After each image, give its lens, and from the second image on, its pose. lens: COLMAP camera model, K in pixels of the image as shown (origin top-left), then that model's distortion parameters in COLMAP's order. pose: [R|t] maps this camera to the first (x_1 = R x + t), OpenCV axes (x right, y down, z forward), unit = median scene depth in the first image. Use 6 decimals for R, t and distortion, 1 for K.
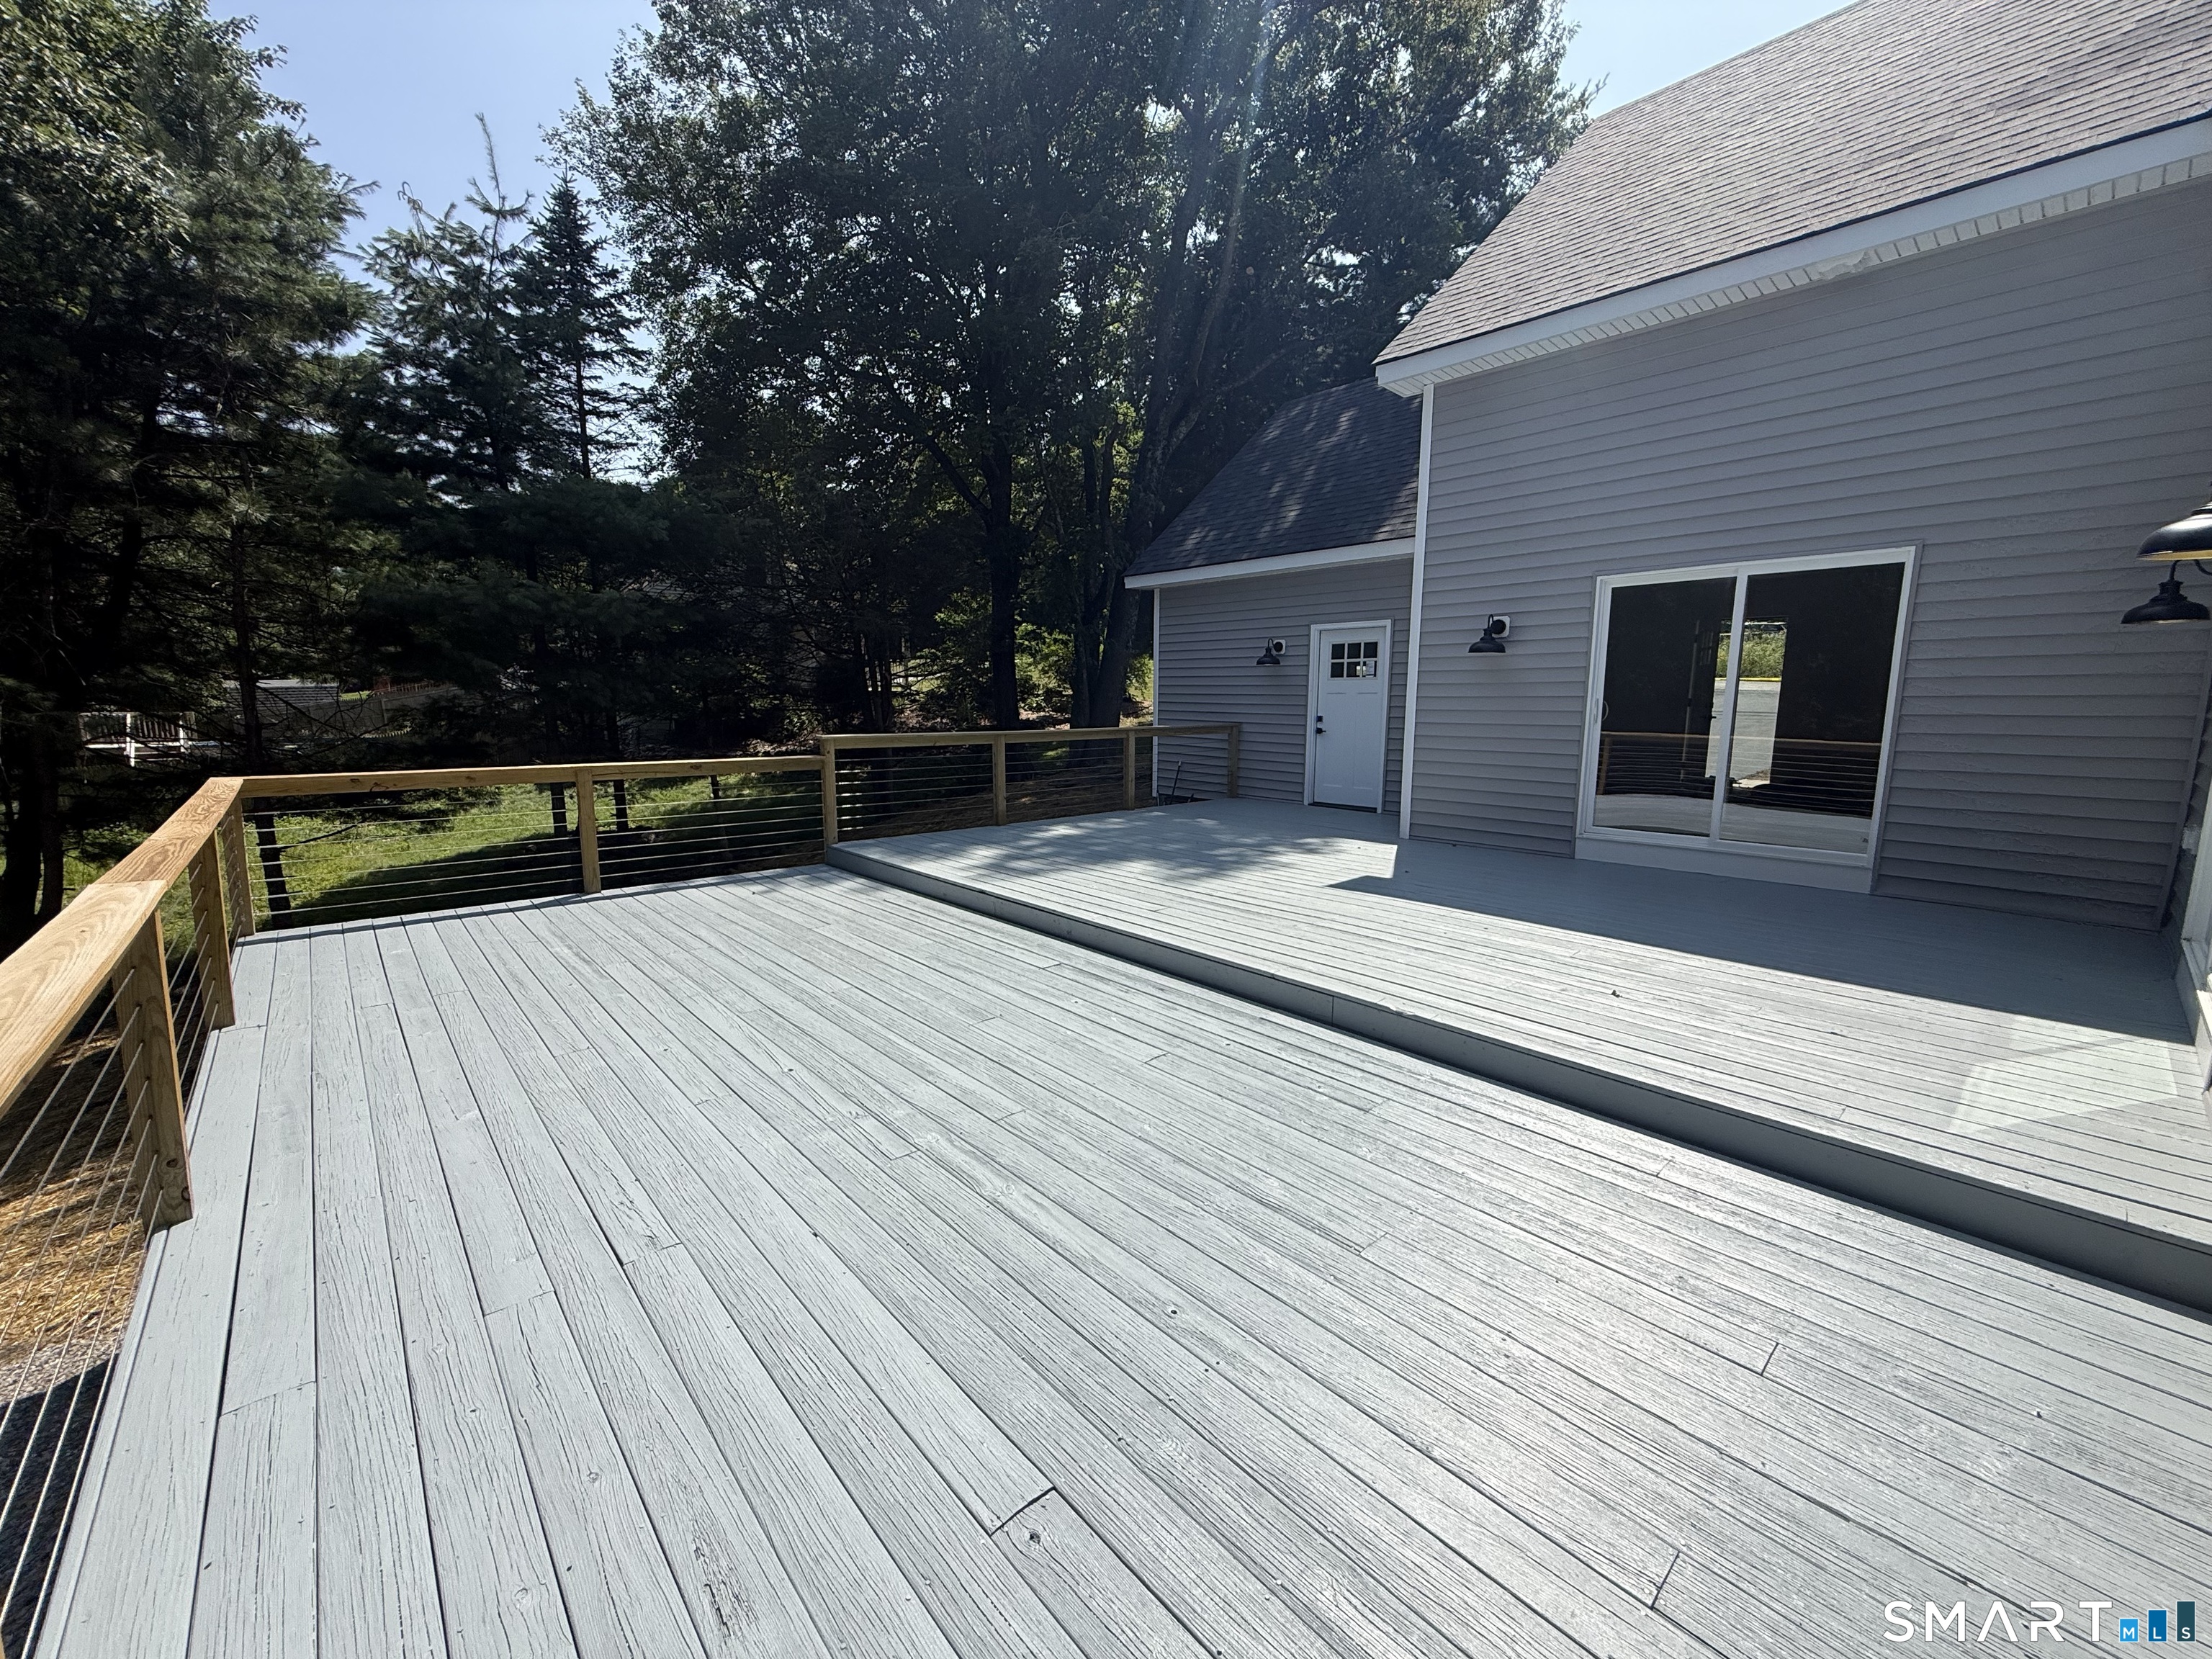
lens RADIAL K [[883.4, 0, 1108.0], [0, 883.4, 827.7], [0, 0, 1]] dist [-0.001984, 0.000766]
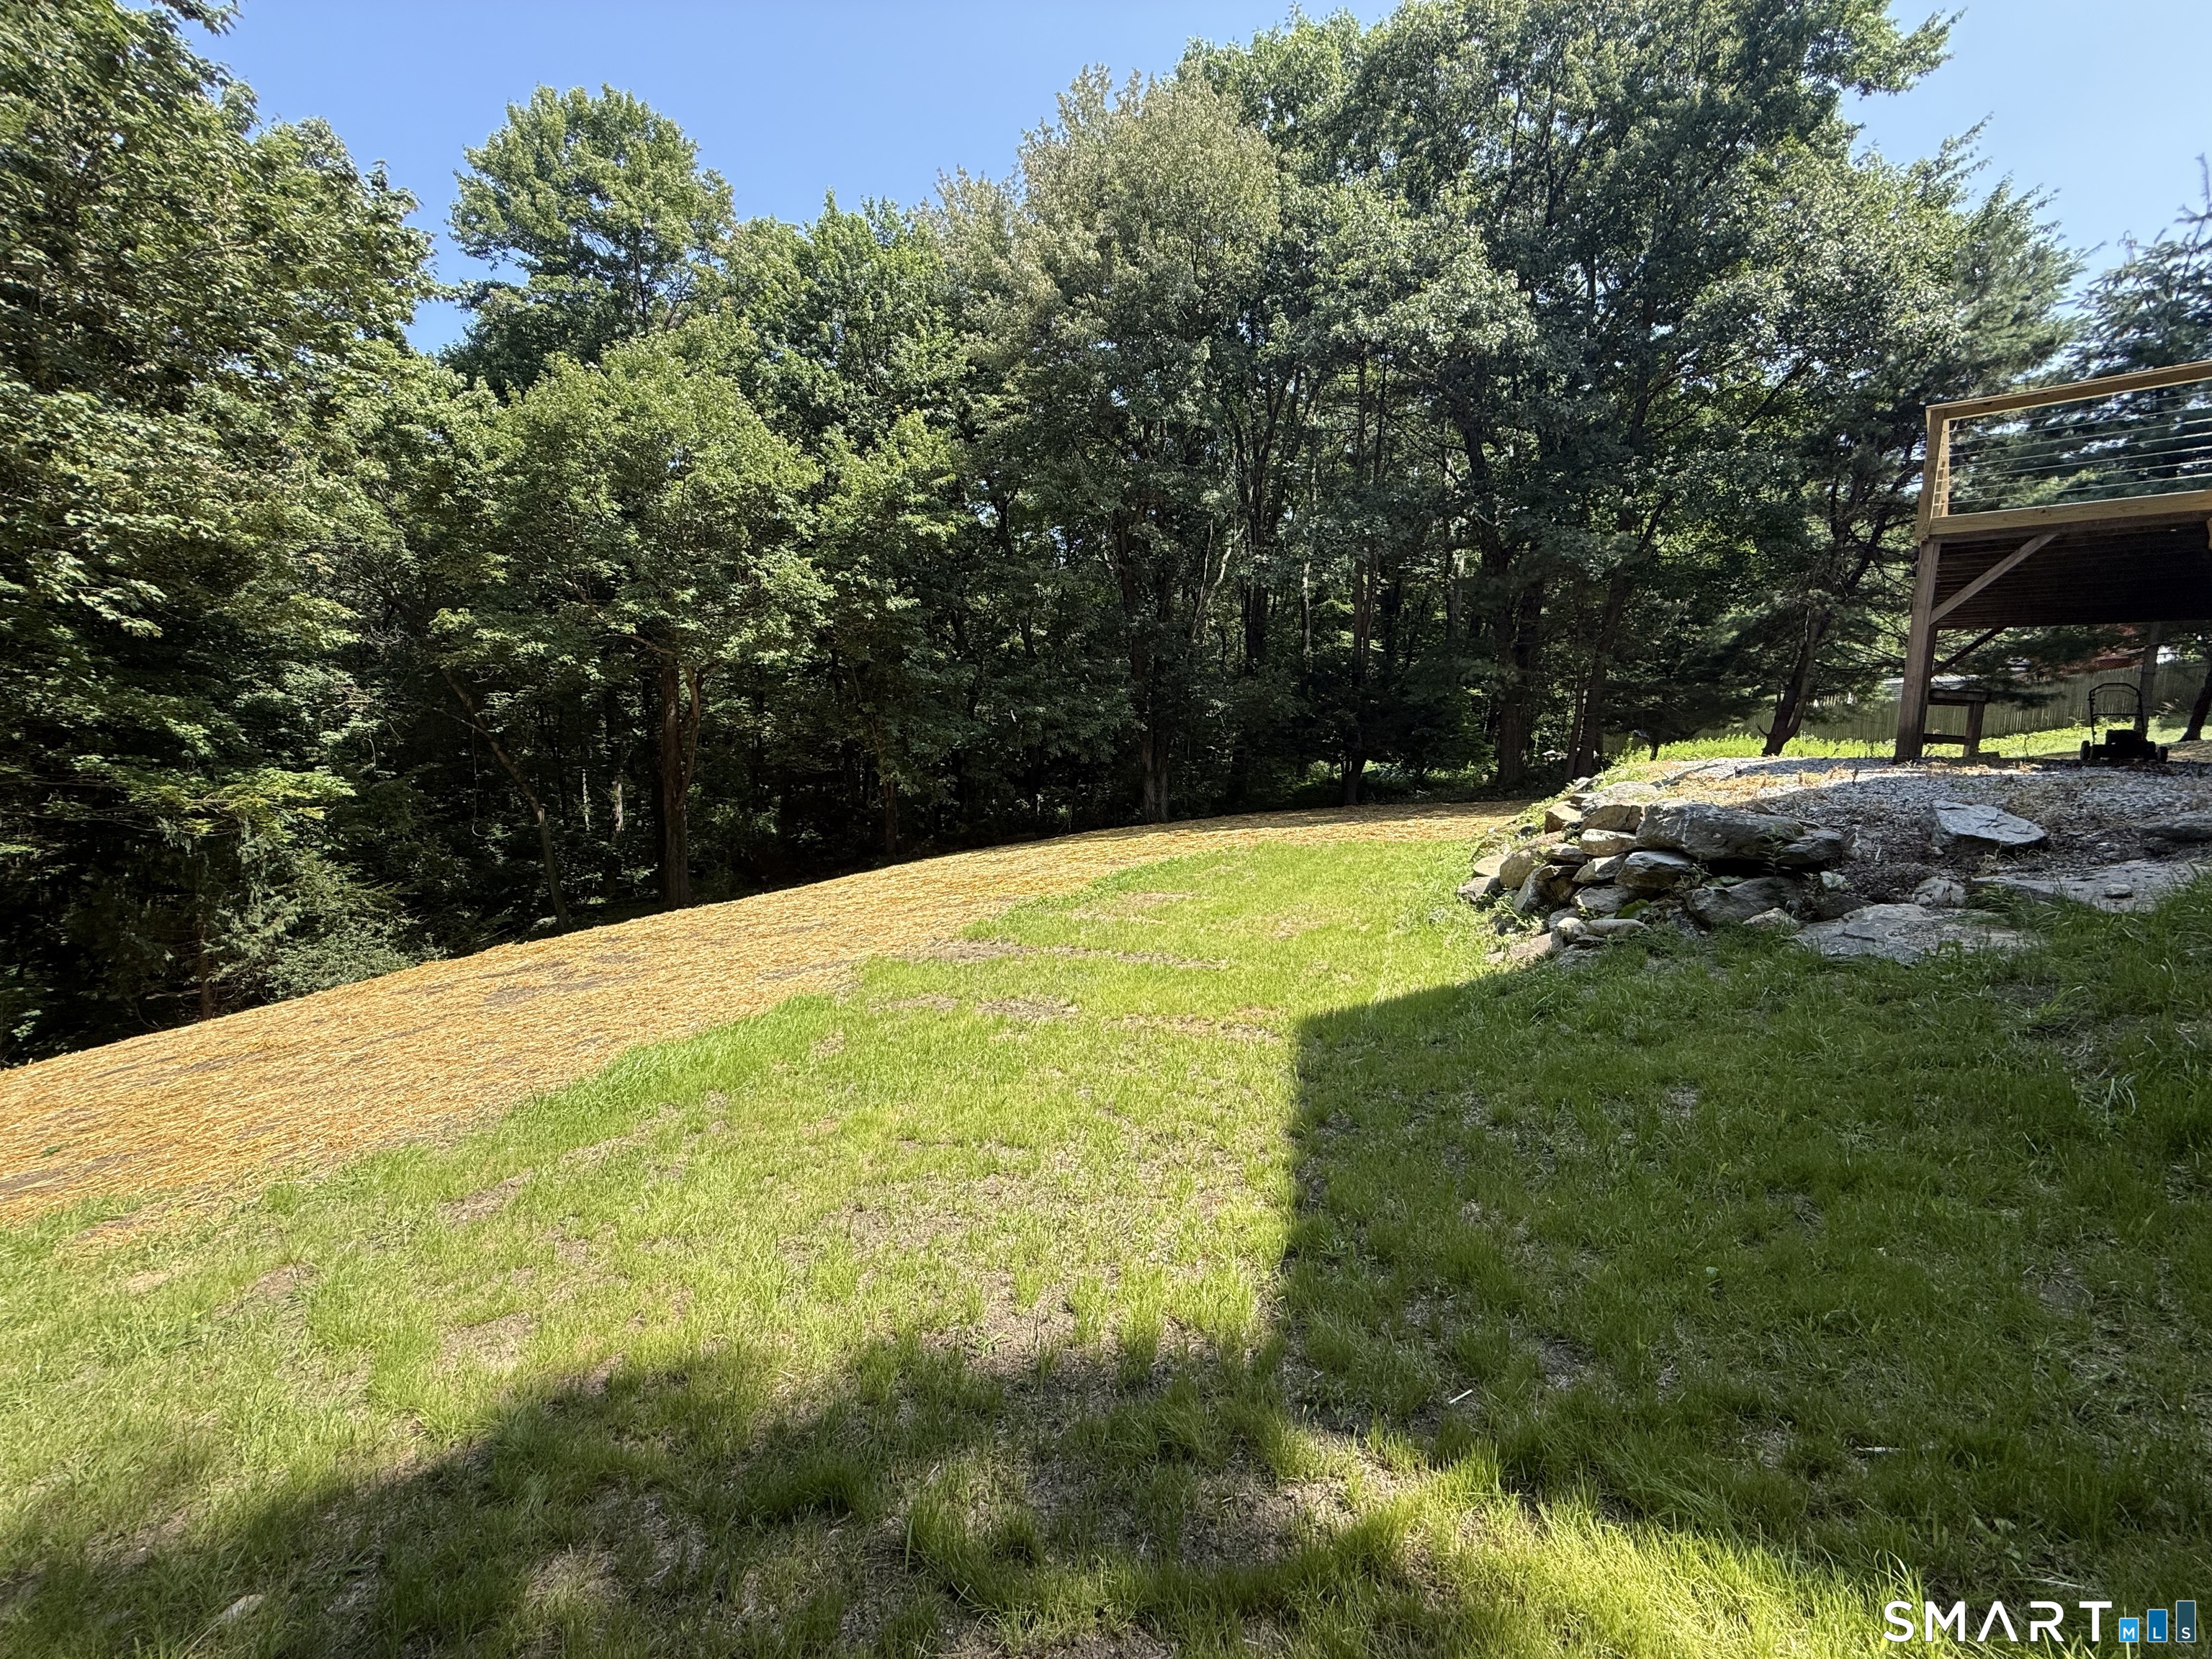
lens RADIAL K [[883.4, 0, 1106.4], [0, 883.4, 837.3], [0, 0, 1]] dist [-0.001984, 0.000766]
pose [[0.079799, 0.126443, -0.988759, 0.632122], [-0.169702, 0.979165, 0.111520, 0.367368], [0.982259, 0.158895, 0.099594, -0.636256]]
